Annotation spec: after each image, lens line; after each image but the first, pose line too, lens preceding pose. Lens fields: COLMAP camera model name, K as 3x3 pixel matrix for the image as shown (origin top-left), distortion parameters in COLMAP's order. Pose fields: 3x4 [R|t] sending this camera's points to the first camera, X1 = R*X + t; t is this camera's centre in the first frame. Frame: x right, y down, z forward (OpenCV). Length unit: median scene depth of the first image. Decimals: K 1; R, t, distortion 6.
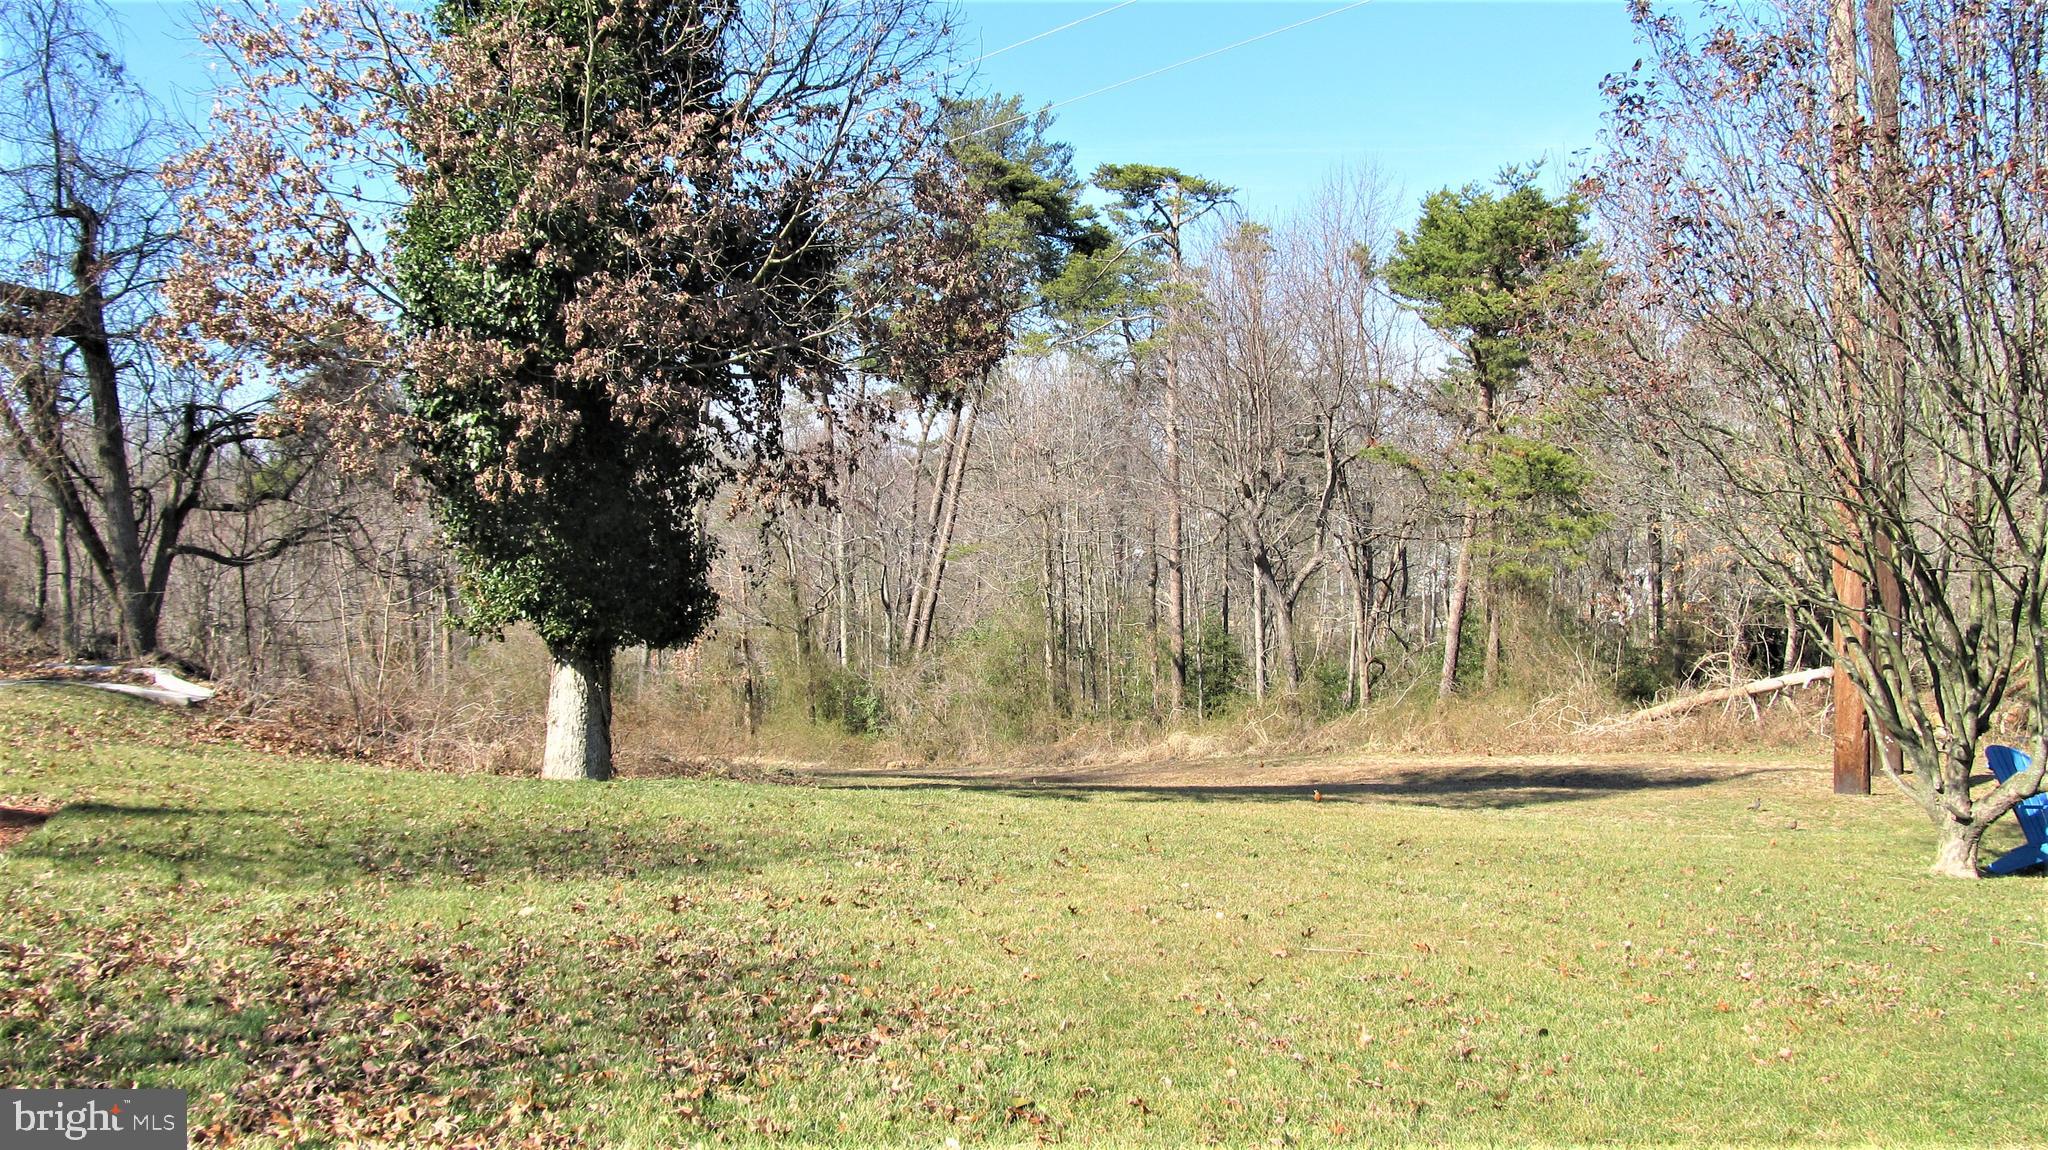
lens RADIAL K [[1660.2, 0, 1024.0], [0, 1660.2, 575.0], [0, 0, 1]] dist [0.002444, 0.005084]
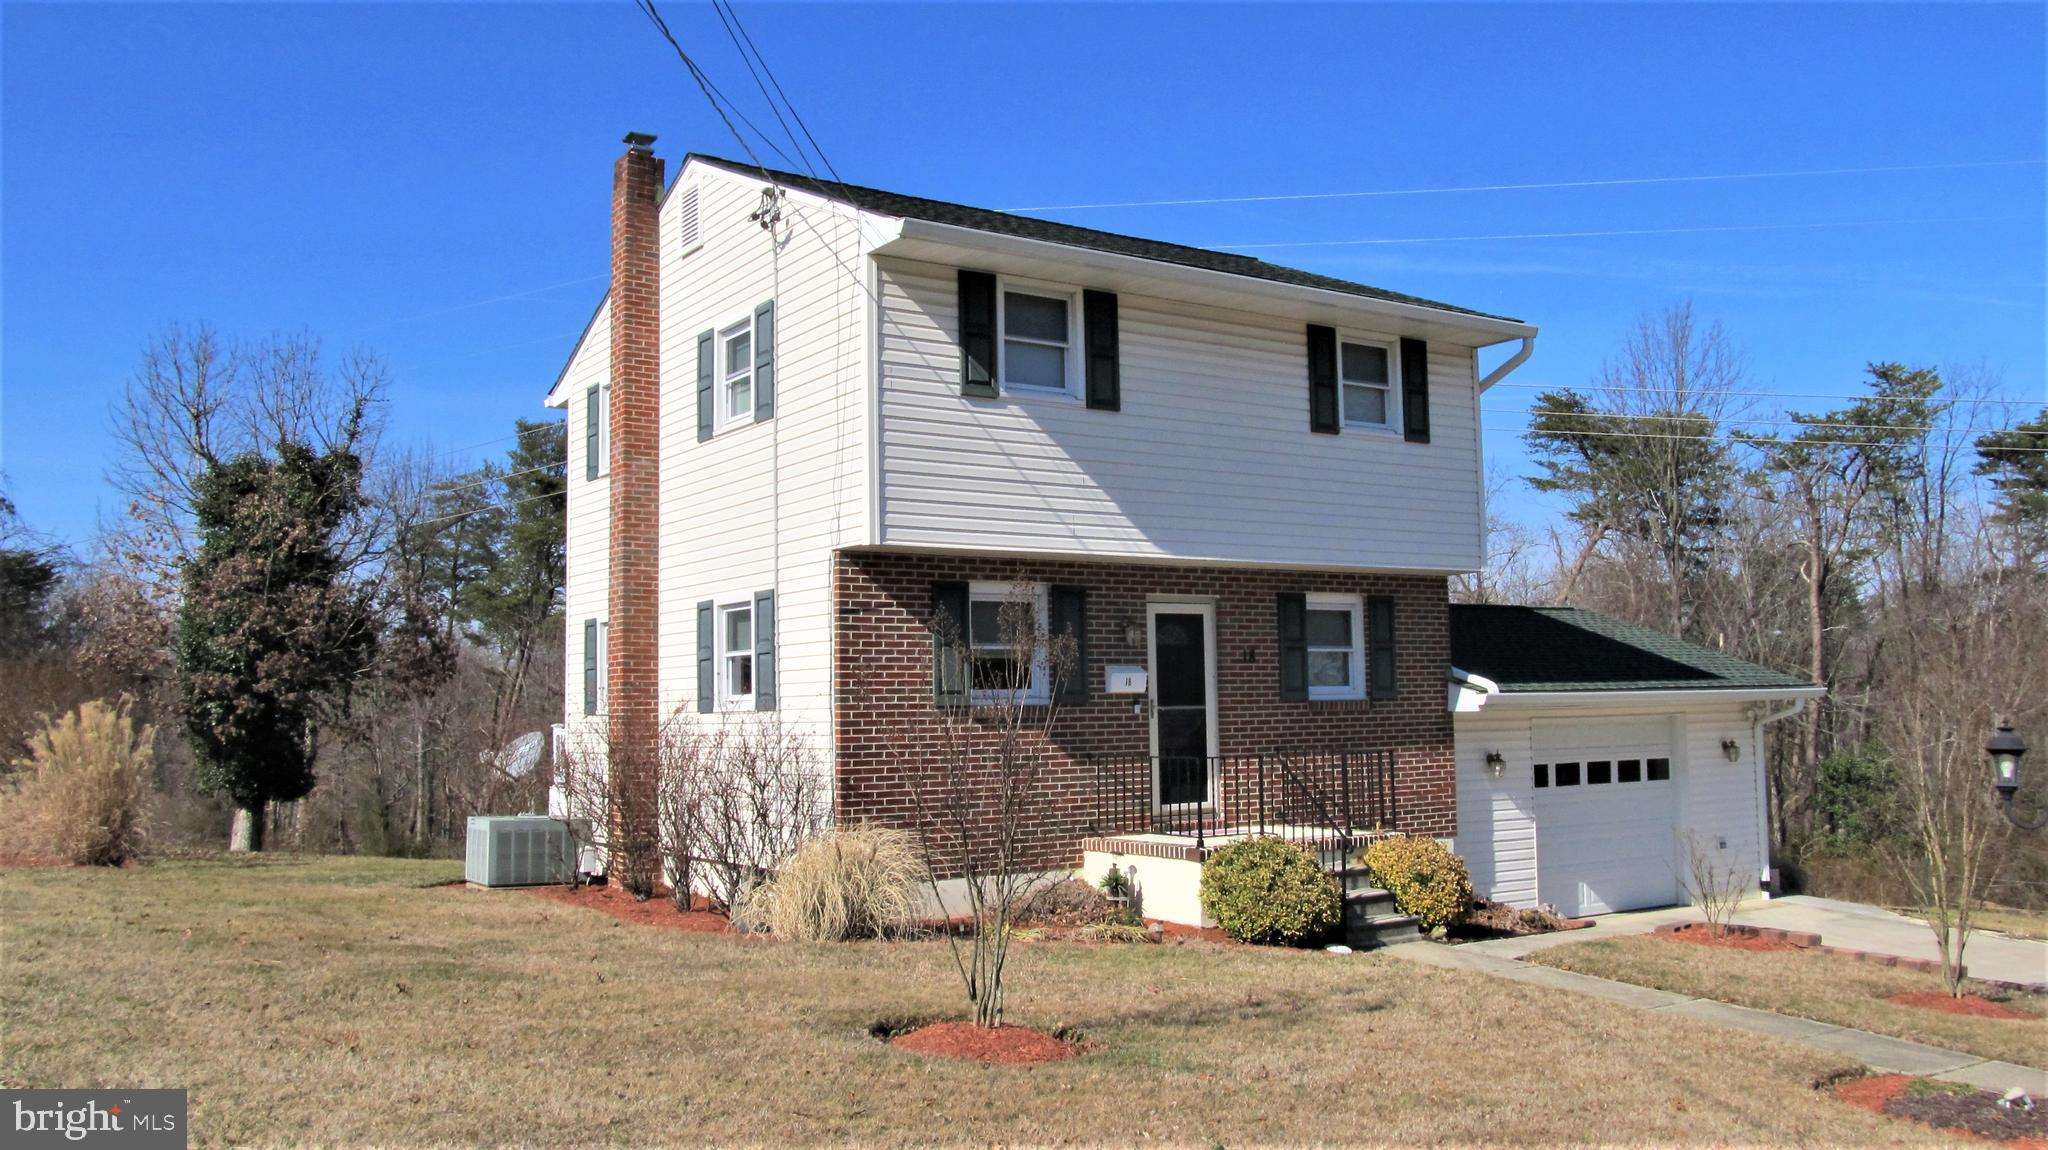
lens RADIAL K [[1660.2, 0, 1024.0], [0, 1660.2, 575.0], [0, 0, 1]] dist [0.002444, 0.005084]
pose [[0.978354, 0.030383, 0.204698, 0.344812], [-0.004474, 0.992038, -0.125860, 0.021689], [-0.206892, 0.122220, 0.970700, -1.714922]]
